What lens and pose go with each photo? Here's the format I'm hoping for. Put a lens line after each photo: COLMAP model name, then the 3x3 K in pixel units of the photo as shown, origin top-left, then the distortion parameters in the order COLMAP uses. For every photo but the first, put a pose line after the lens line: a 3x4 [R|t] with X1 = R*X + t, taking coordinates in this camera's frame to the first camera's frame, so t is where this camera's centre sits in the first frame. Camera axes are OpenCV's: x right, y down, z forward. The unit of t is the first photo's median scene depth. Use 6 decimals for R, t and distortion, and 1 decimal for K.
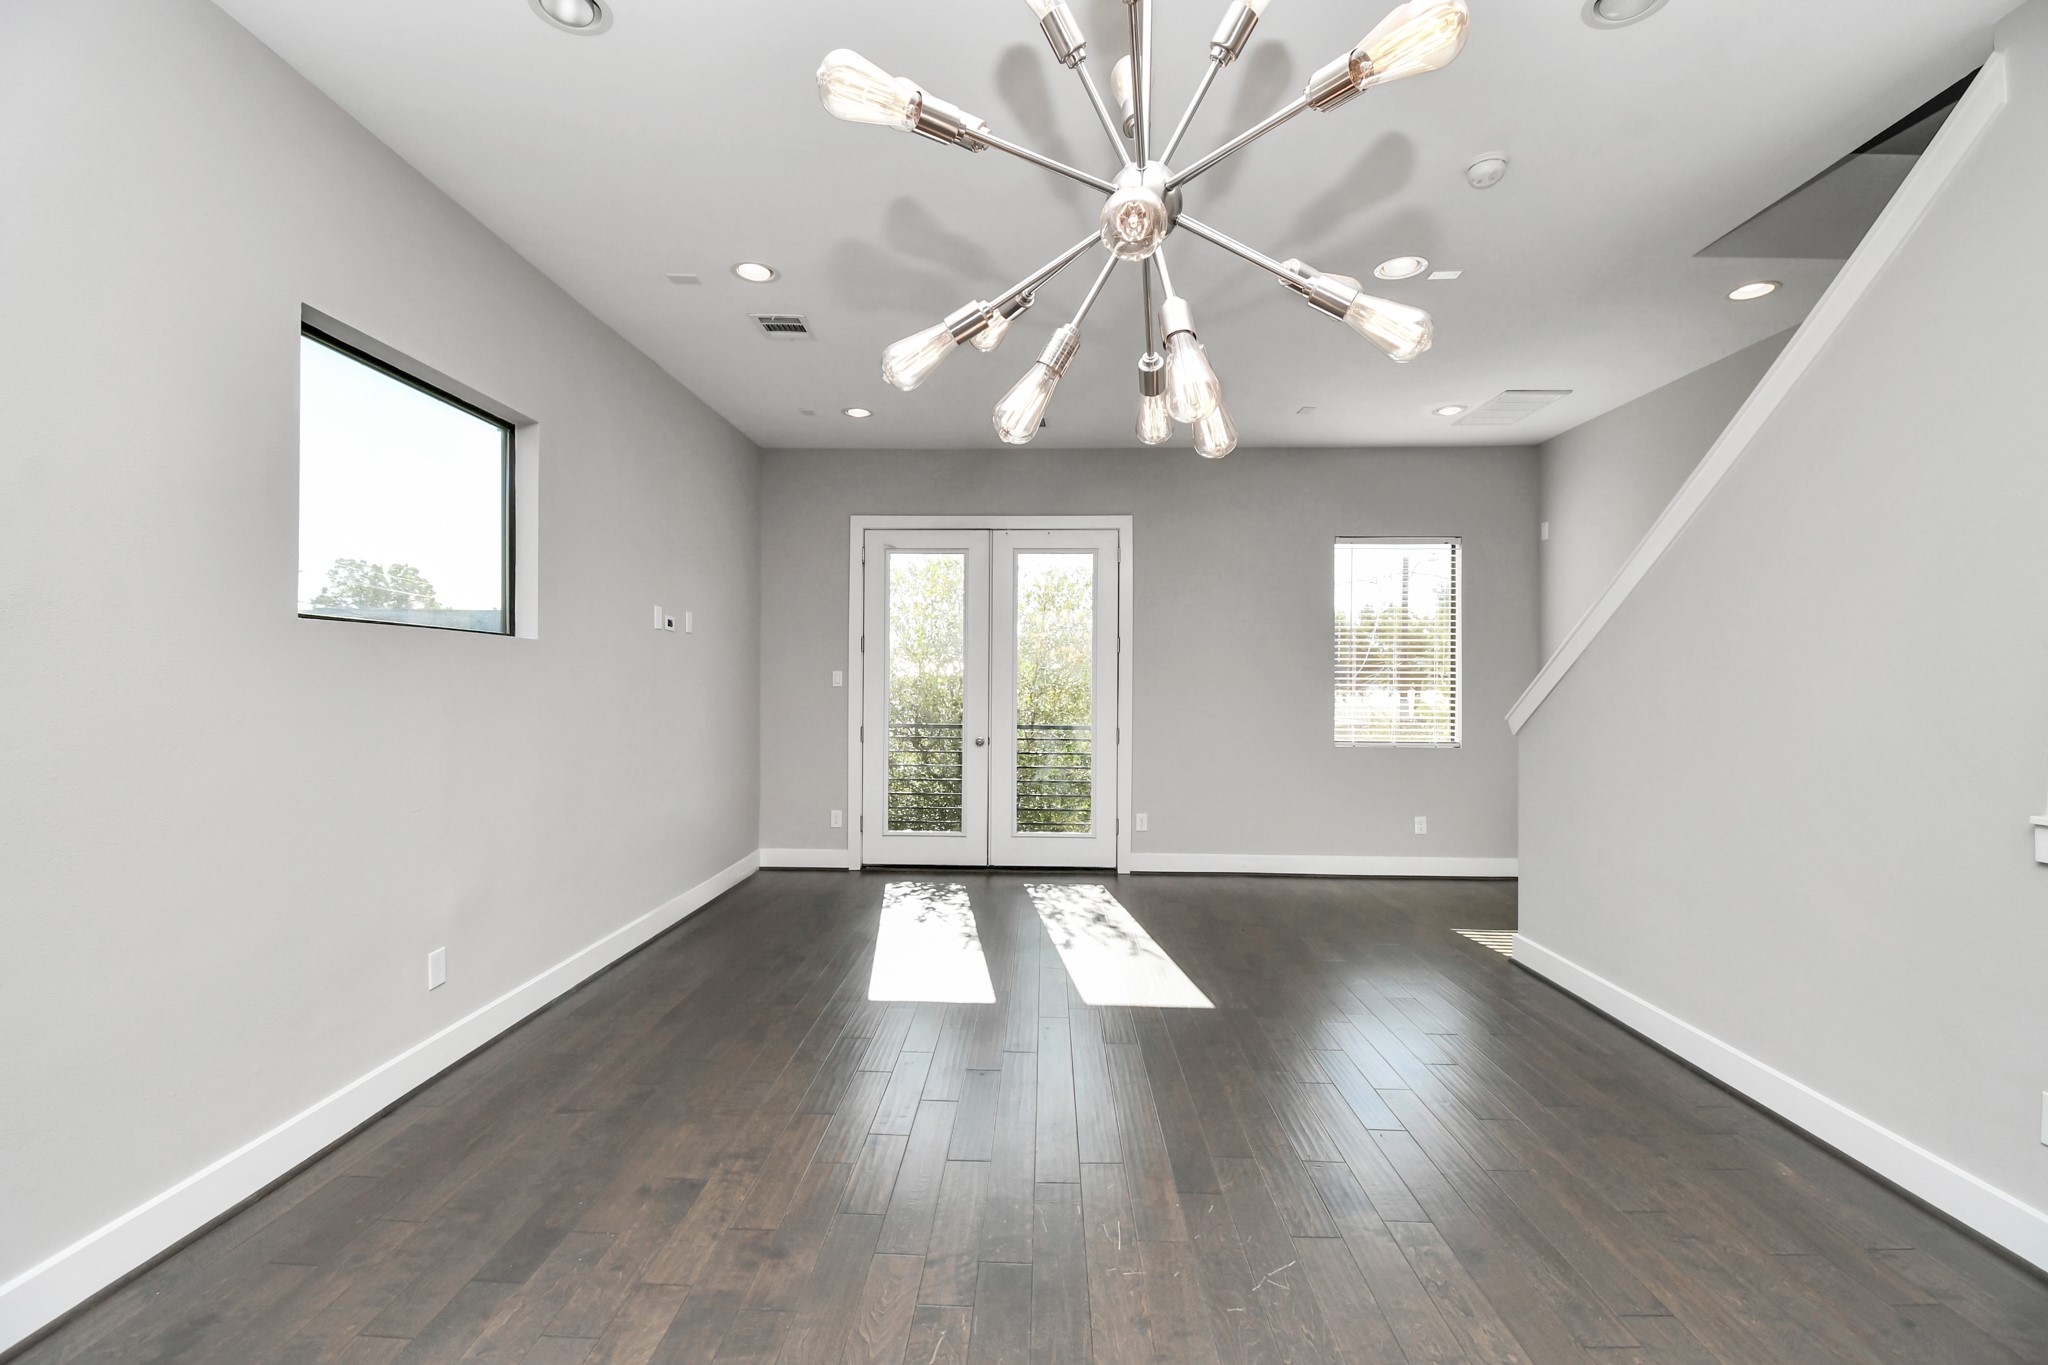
lens RADIAL K [[881.9, 0, 1024.0], [0, 881.9, 682.5], [0, 0, 1]] dist [-0.000945, -0.000102]
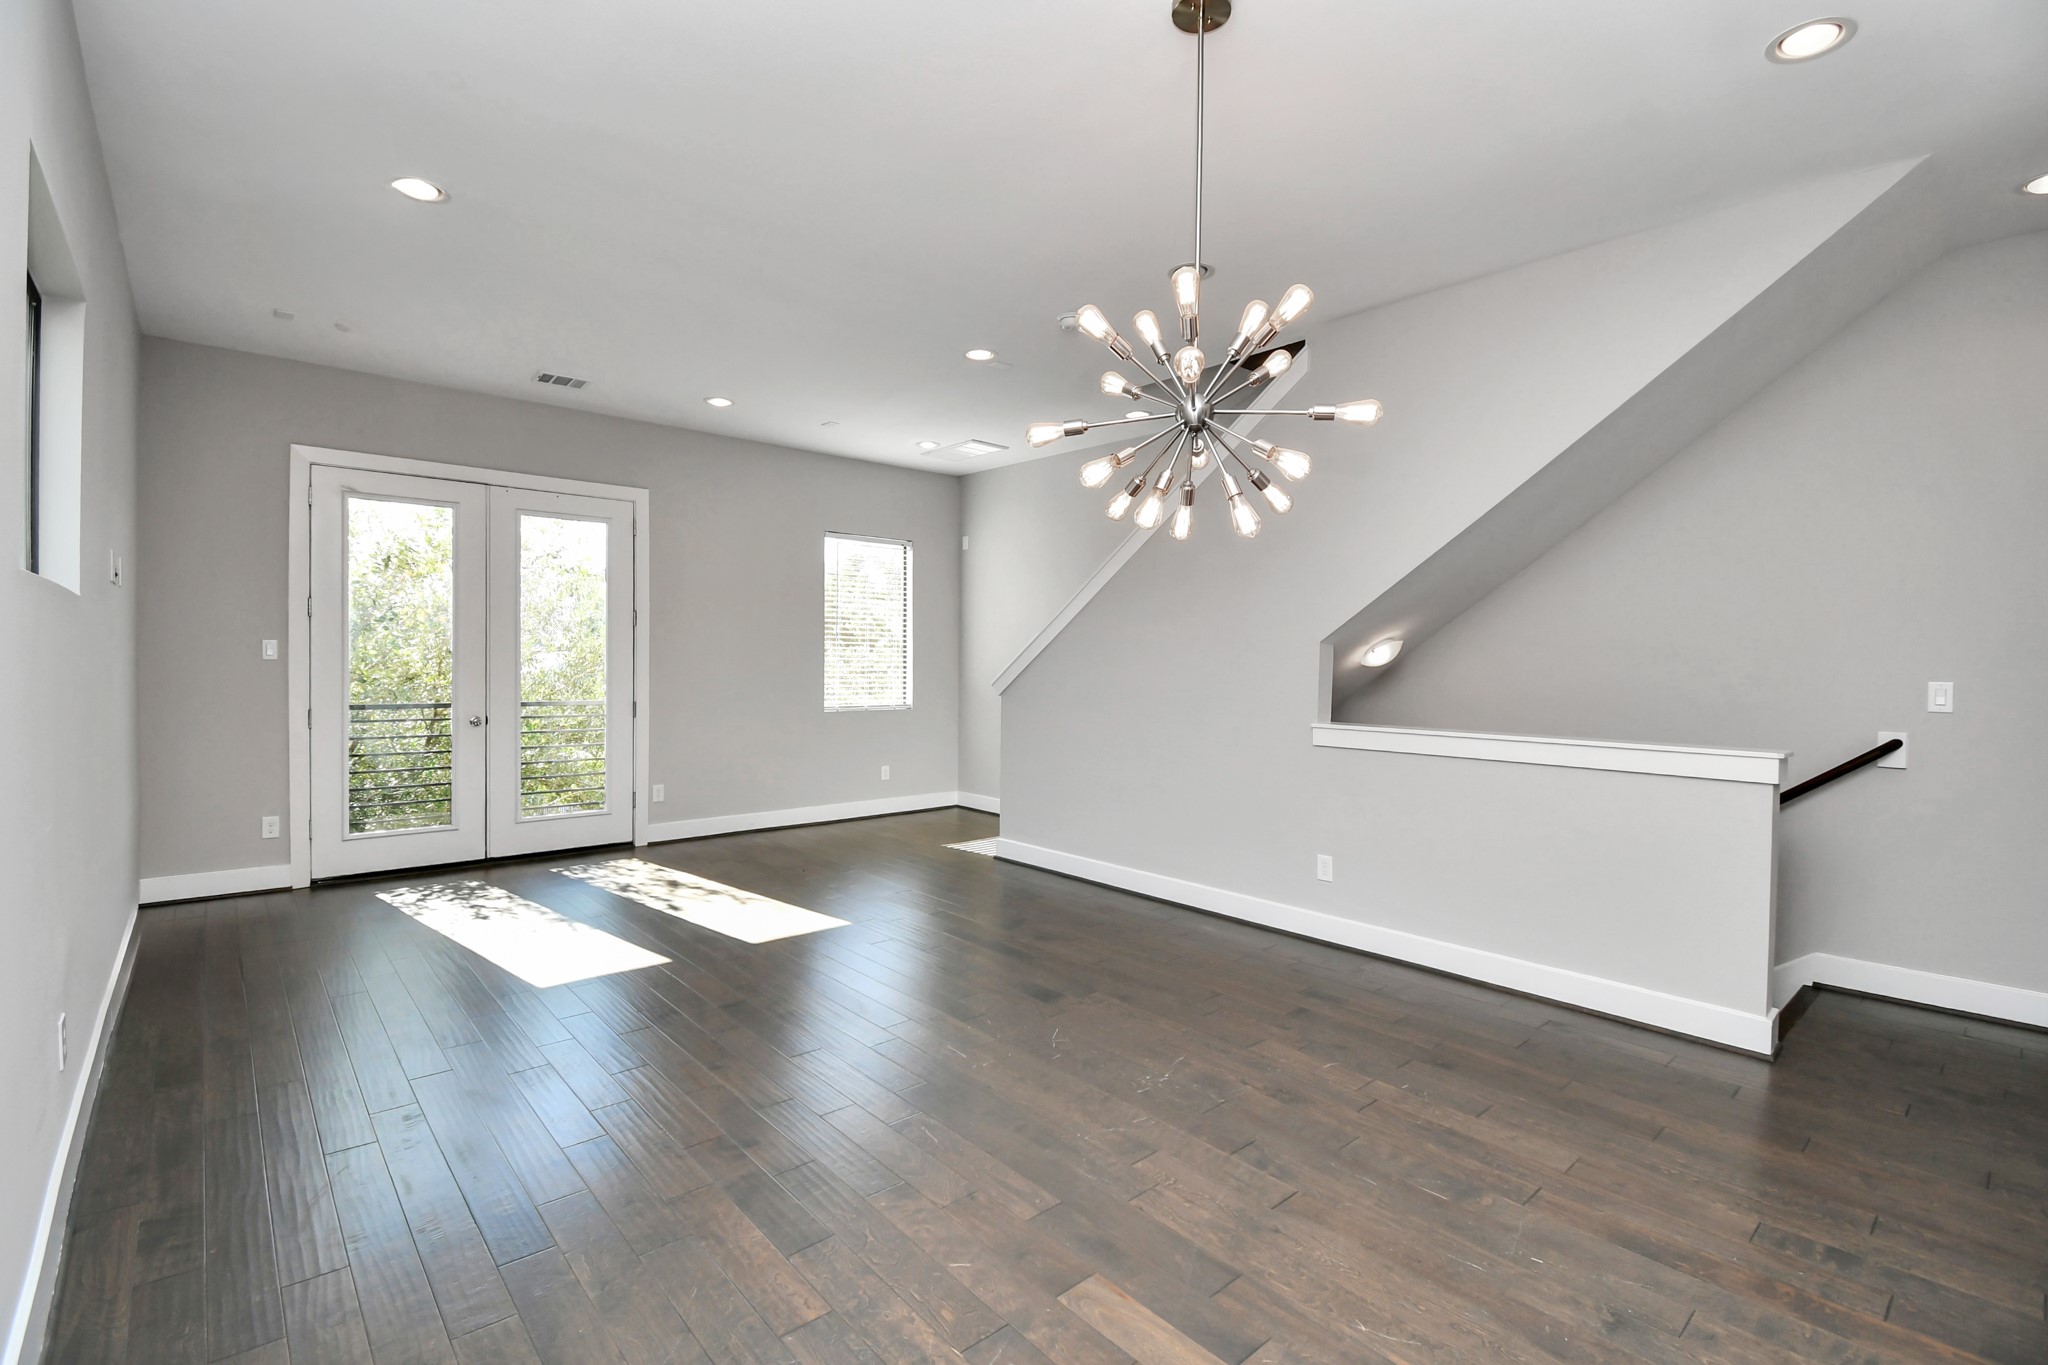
lens RADIAL K [[908.5, 0, 1001.0], [0, 908.5, 678.7], [0, 0, 1]] dist [-0.000281, -0.021422]
pose [[0.729211, -0.012398, 0.684177, -0.292220], [-0.006202, 0.999675, 0.024725, -0.002093], [-0.684261, -0.022273, 0.728897, -0.031311]]
